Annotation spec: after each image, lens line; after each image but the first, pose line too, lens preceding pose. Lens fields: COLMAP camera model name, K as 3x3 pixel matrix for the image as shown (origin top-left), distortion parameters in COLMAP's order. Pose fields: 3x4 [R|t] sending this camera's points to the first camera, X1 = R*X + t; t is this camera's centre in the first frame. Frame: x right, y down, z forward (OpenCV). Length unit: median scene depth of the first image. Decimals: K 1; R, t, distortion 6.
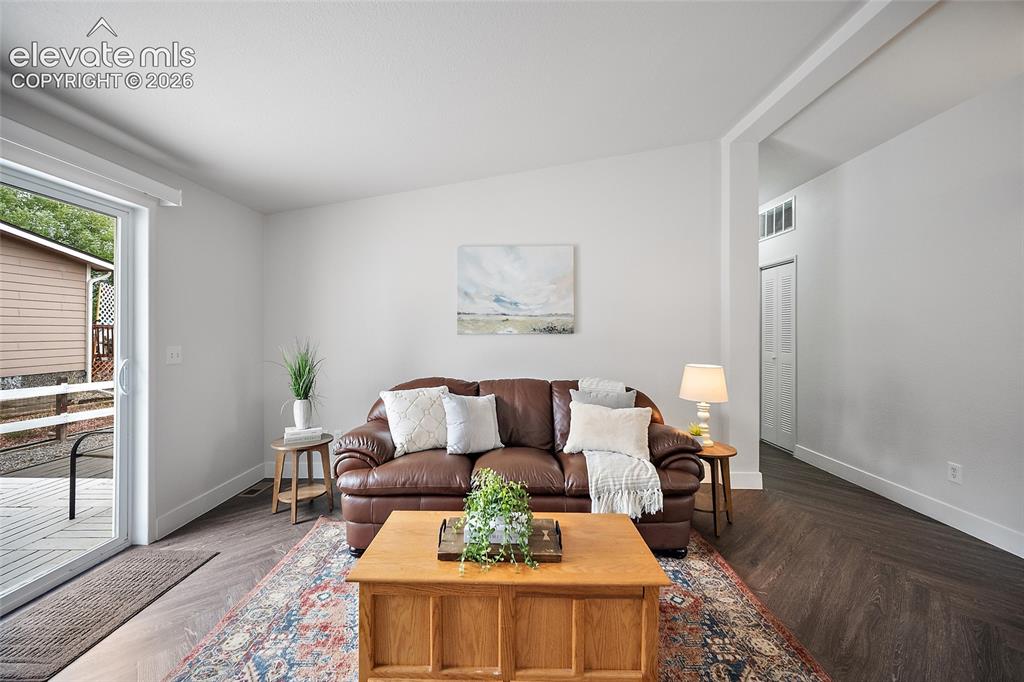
lens RADIAL K [[407.7, 0, 504.6], [0, 407.7, 332.4], [0, 0, 1]] dist [-0.001895, -0.000426]
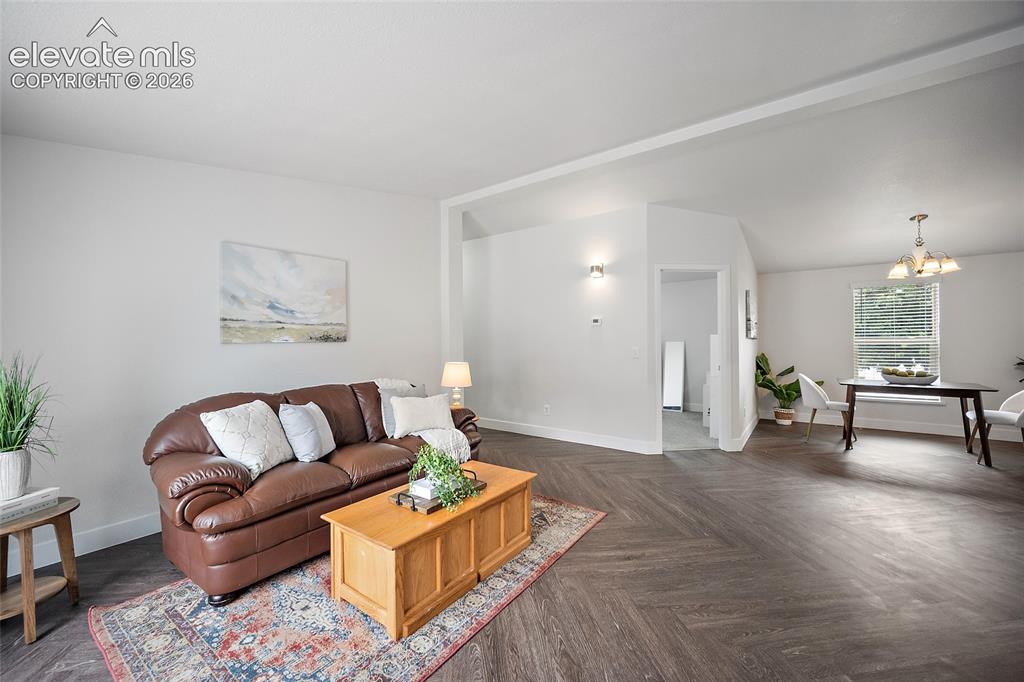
lens RADIAL K [[400.9, 0, 507.1], [0, 400.9, 343.0], [0, 0, 1]] dist [-0.001380, 0.000029]
pose [[0.578694, -0.011132, 0.815469, -0.572514], [0.007057, 0.999938, 0.008642, 0.000223], [-0.815514, 0.000754, 0.578737, 0.026994]]
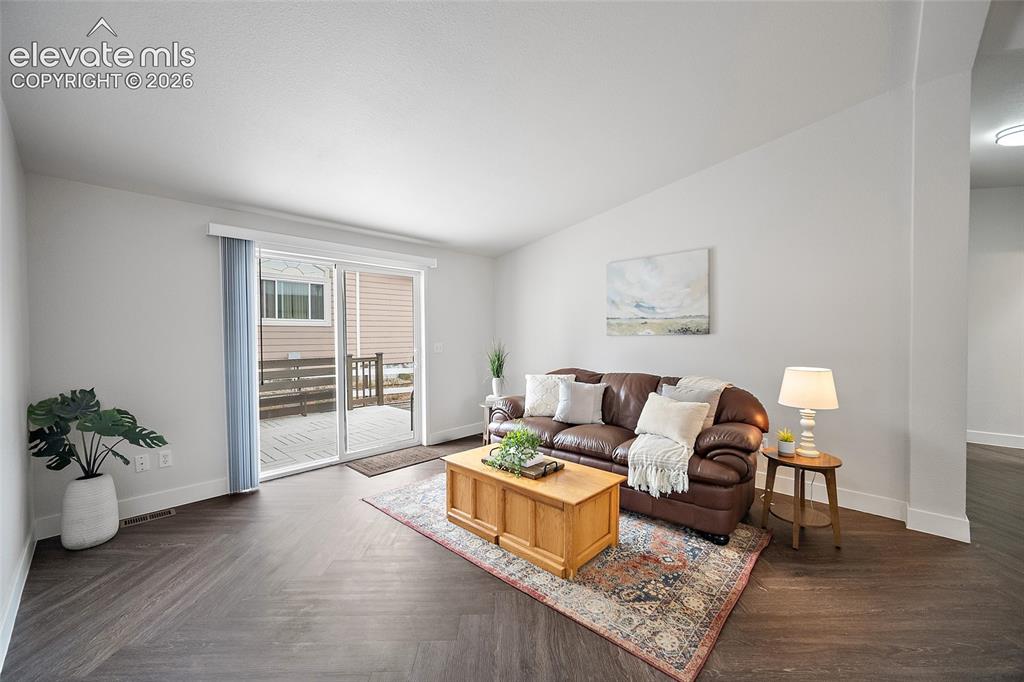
lens RADIAL K [[400.9, 0, 507.1], [0, 400.9, 343.0], [0, 0, 1]] dist [-0.001380, 0.000029]
pose [[0.735301, 0.006351, -0.677711, 0.600178], [0.008346, 0.999795, 0.018424, 0.002584], [0.677690, -0.019204, 0.735097, -0.110014]]
